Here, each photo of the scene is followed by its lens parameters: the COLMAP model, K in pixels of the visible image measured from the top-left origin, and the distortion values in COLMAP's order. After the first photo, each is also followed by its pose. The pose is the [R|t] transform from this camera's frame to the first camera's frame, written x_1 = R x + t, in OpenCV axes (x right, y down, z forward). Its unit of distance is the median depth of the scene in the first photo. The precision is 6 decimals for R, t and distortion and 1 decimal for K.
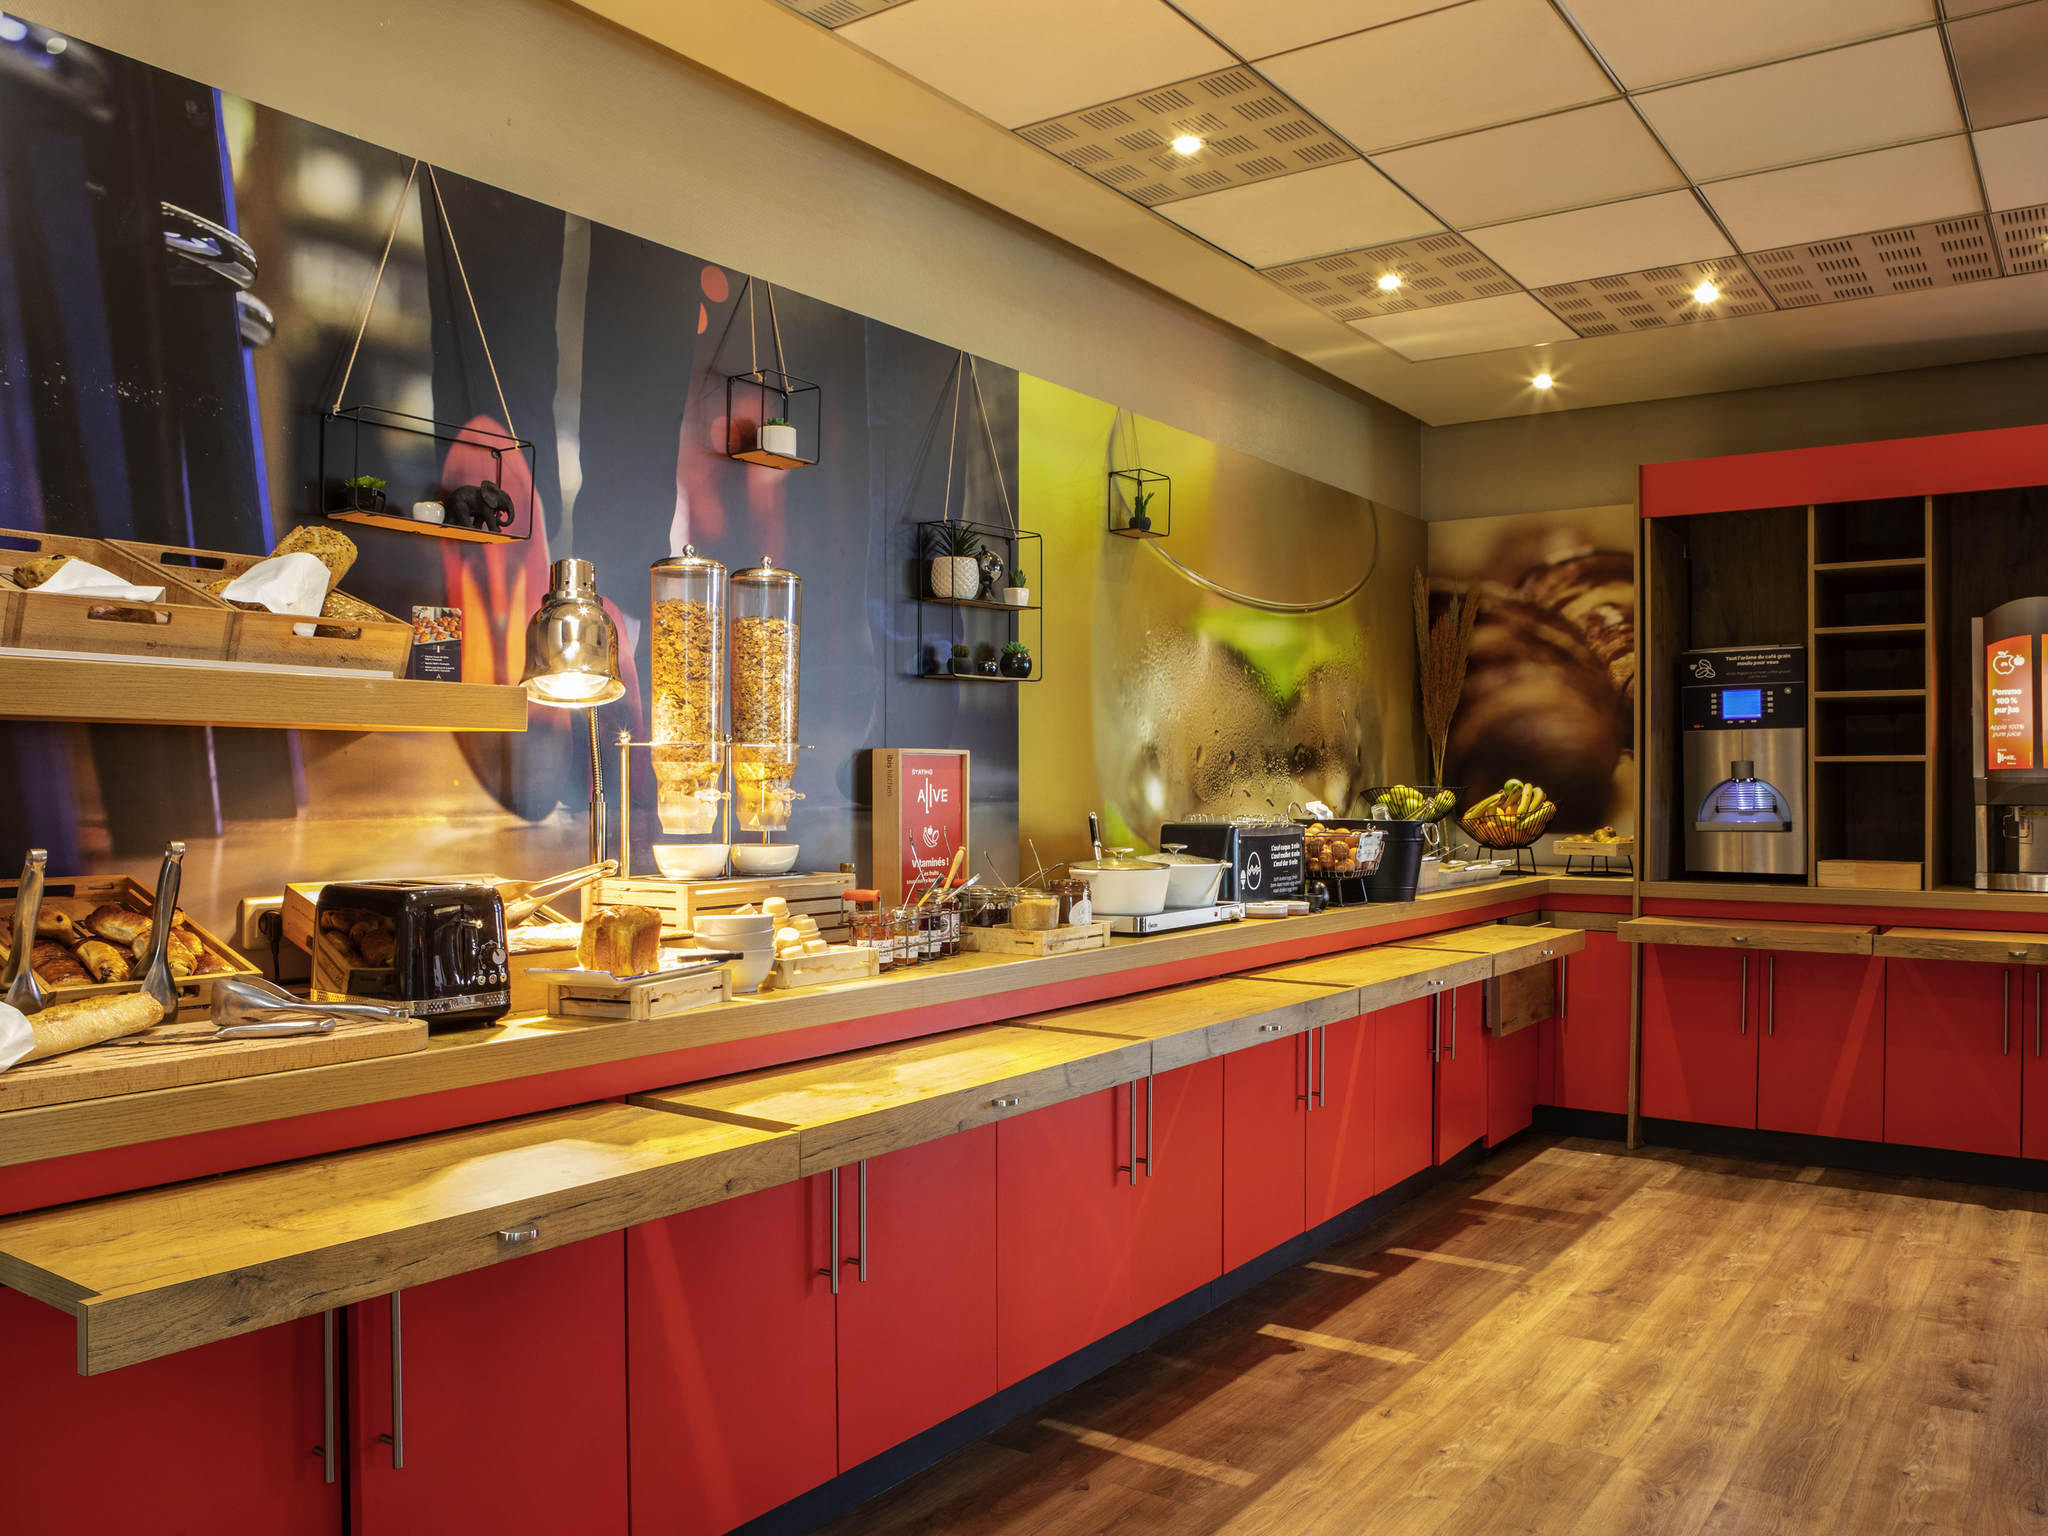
lens RADIAL K [[1681.2, 0, 942.2], [0, 1681.2, 763.8], [0, 0, 1]] dist [-0.100688, 0.103926]
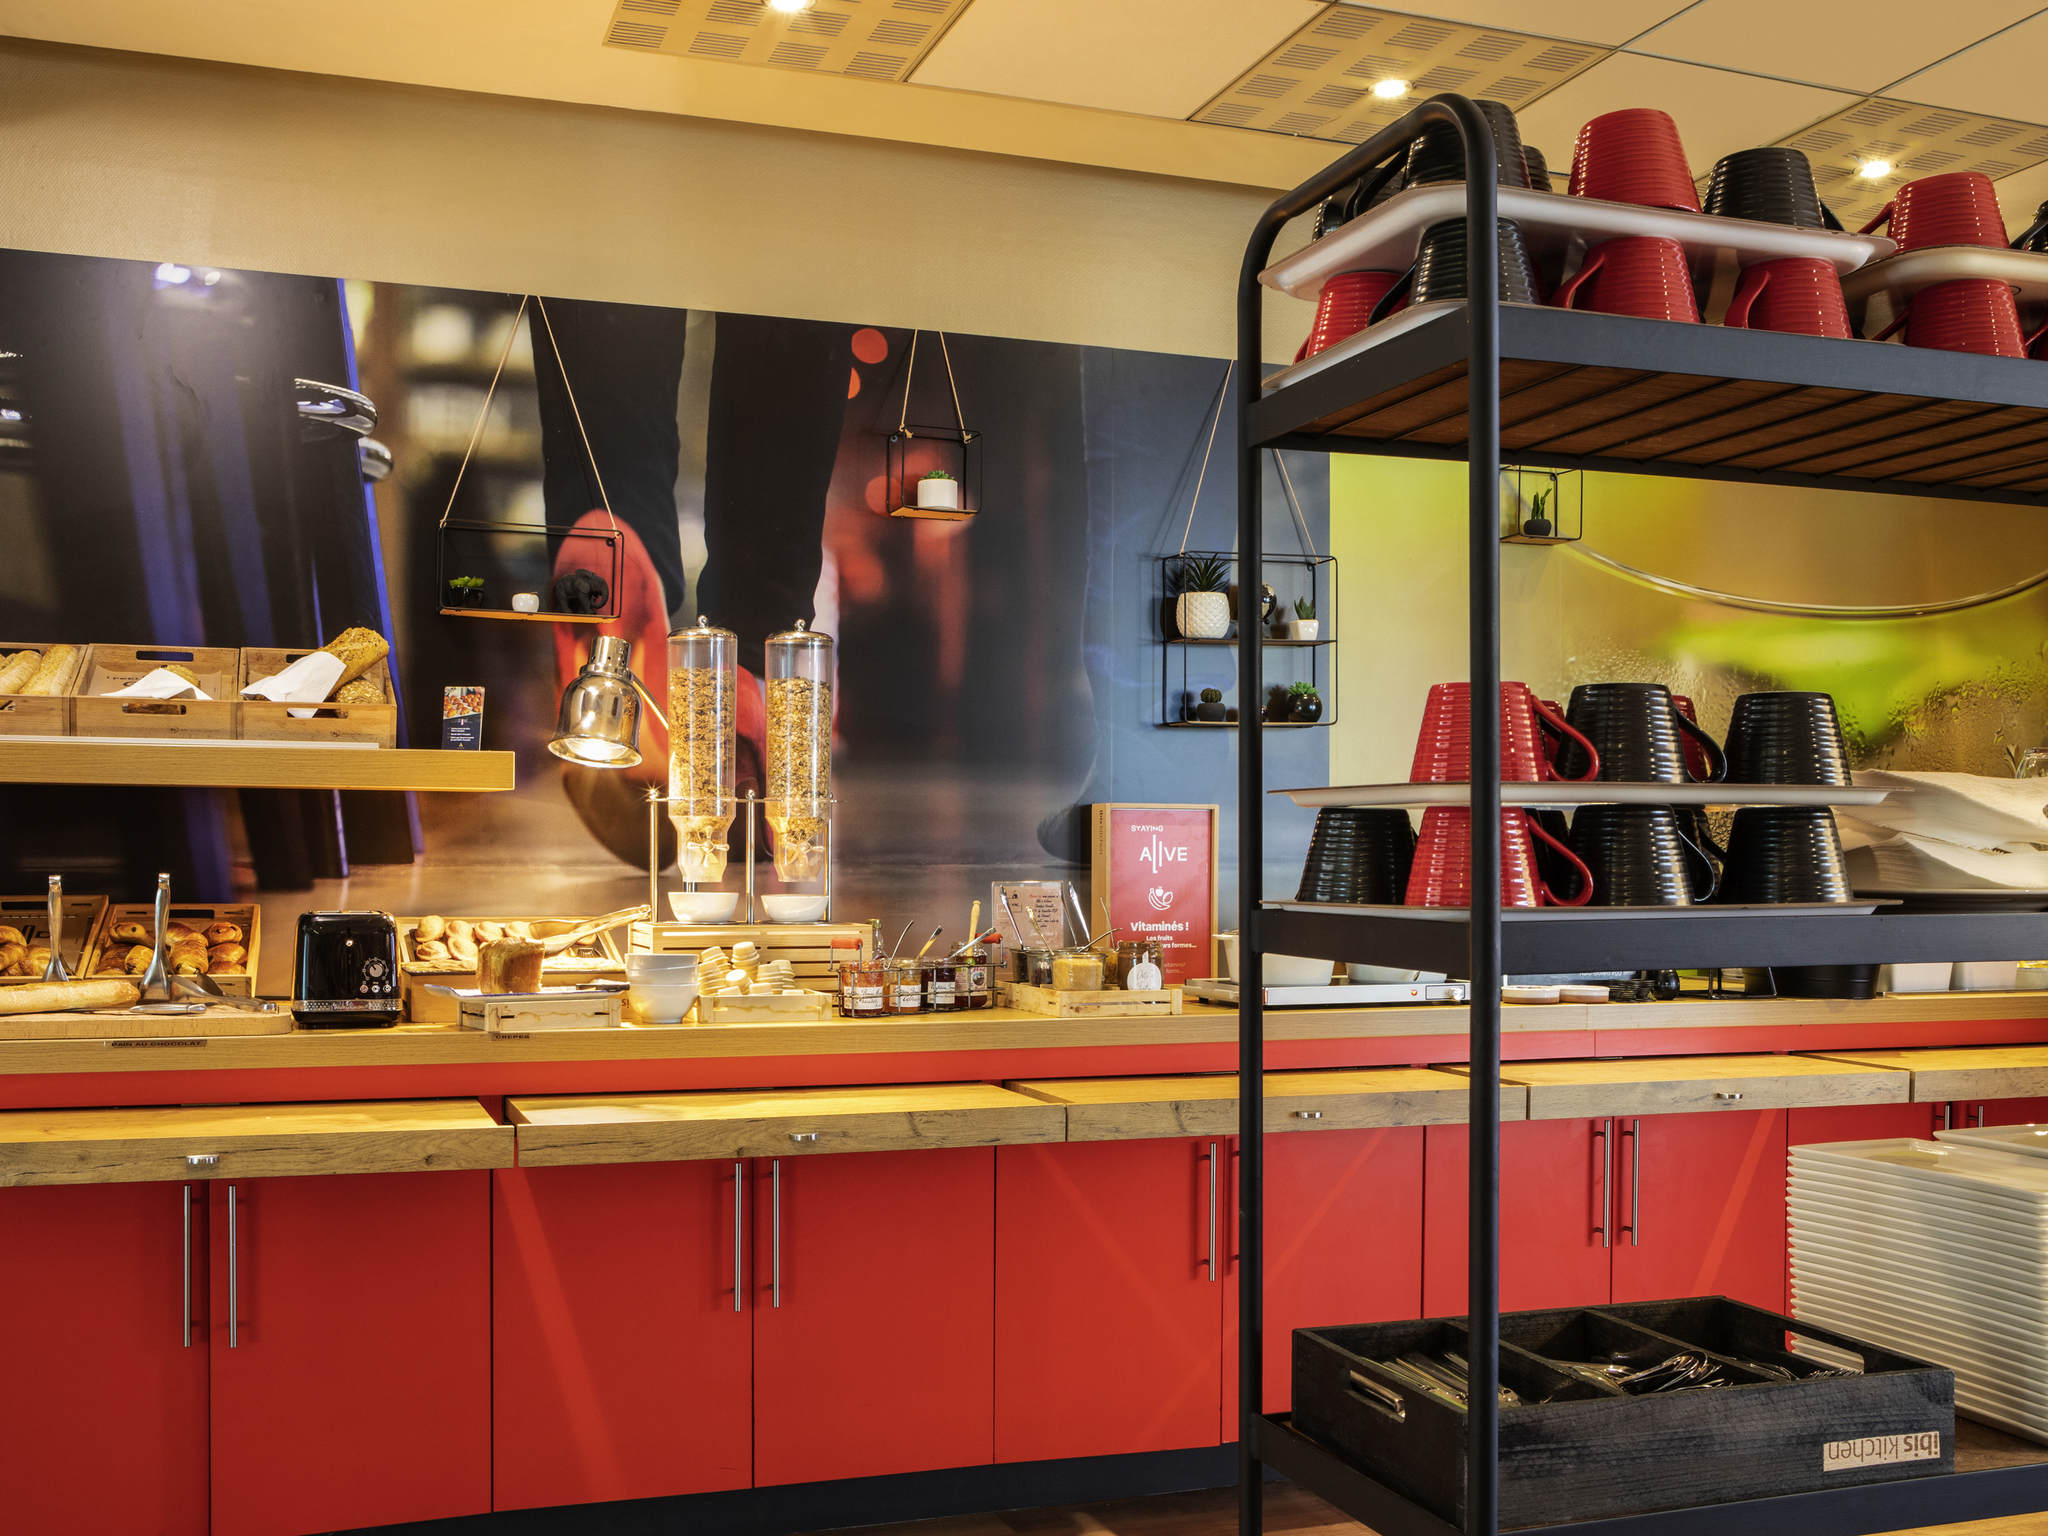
lens RADIAL K [[2158.2, 0, 1018.6], [0, 2158.2, 864.9], [0, 0, 1]] dist [-0.055778, 0.013502]
pose [[0.799713, 0.005128, -0.600361, 0.880160], [0.001739, 0.999940, 0.010858, 0.016384], [0.600380, -0.009727, 0.799655, 0.006069]]
